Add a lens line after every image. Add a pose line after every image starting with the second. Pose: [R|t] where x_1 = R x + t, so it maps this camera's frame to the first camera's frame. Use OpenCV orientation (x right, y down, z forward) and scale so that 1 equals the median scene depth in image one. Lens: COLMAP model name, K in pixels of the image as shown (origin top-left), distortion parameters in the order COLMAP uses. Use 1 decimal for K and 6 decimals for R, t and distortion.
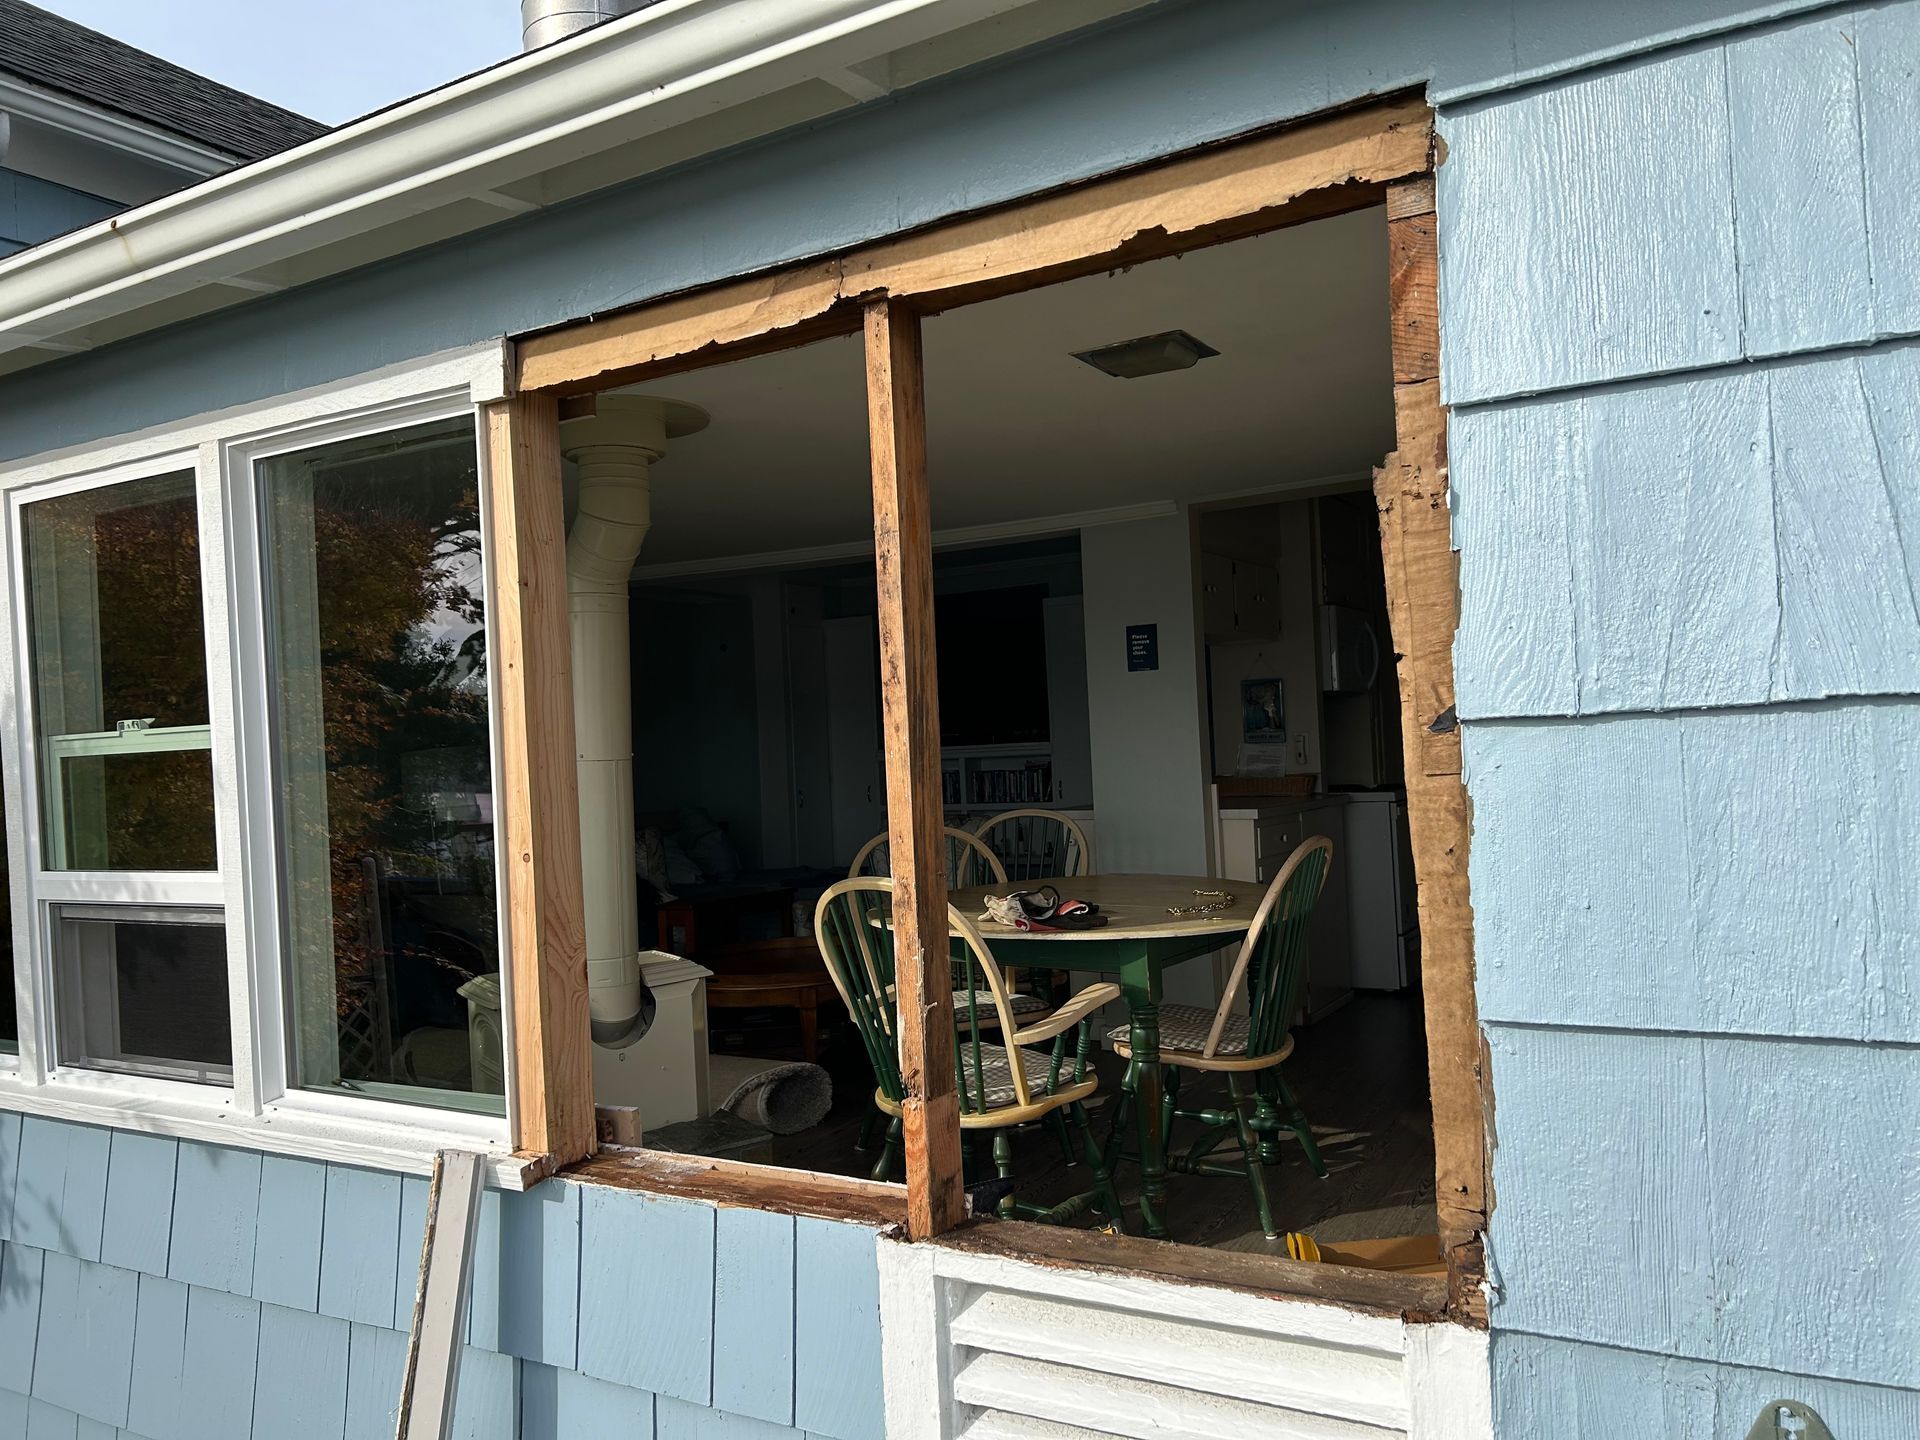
lens RADIAL K [[1431.8, 0, 998.9], [0, 1431.8, 723.4], [0, 0, 1]] dist [-0.023715, -0.000453]
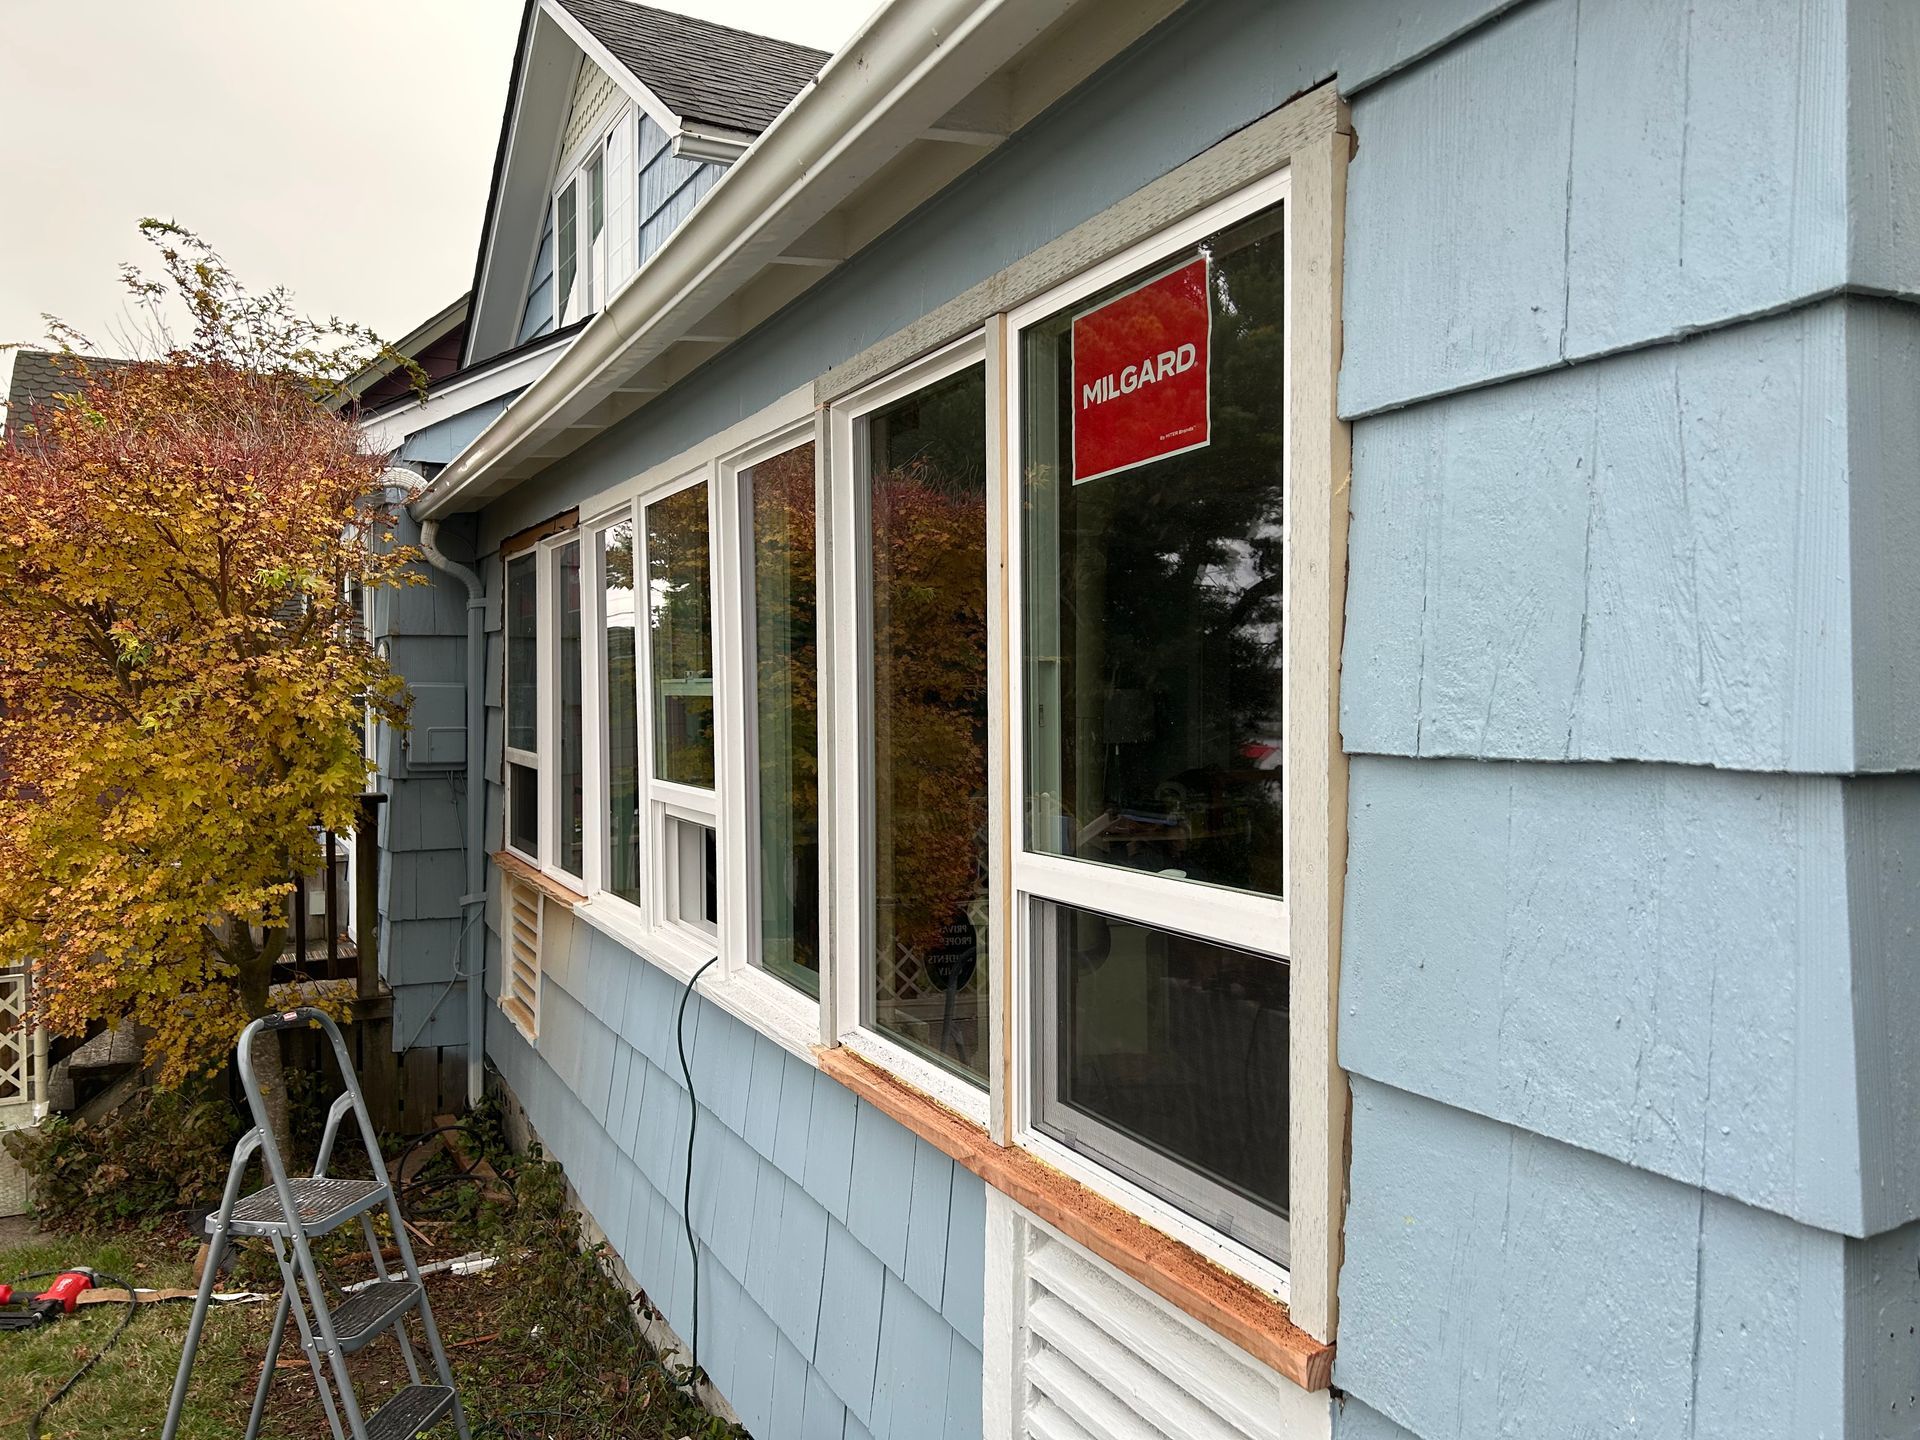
lens RADIAL K [[1431.8, 0, 998.9], [0, 1431.8, 723.4], [0, 0, 1]] dist [-0.023715, -0.000453]
pose [[0.840473, 0.065270, -0.537907, 0.386147], [-0.047211, 0.997764, 0.047302, -0.033660], [0.539792, -0.014361, 0.841676, 0.044787]]
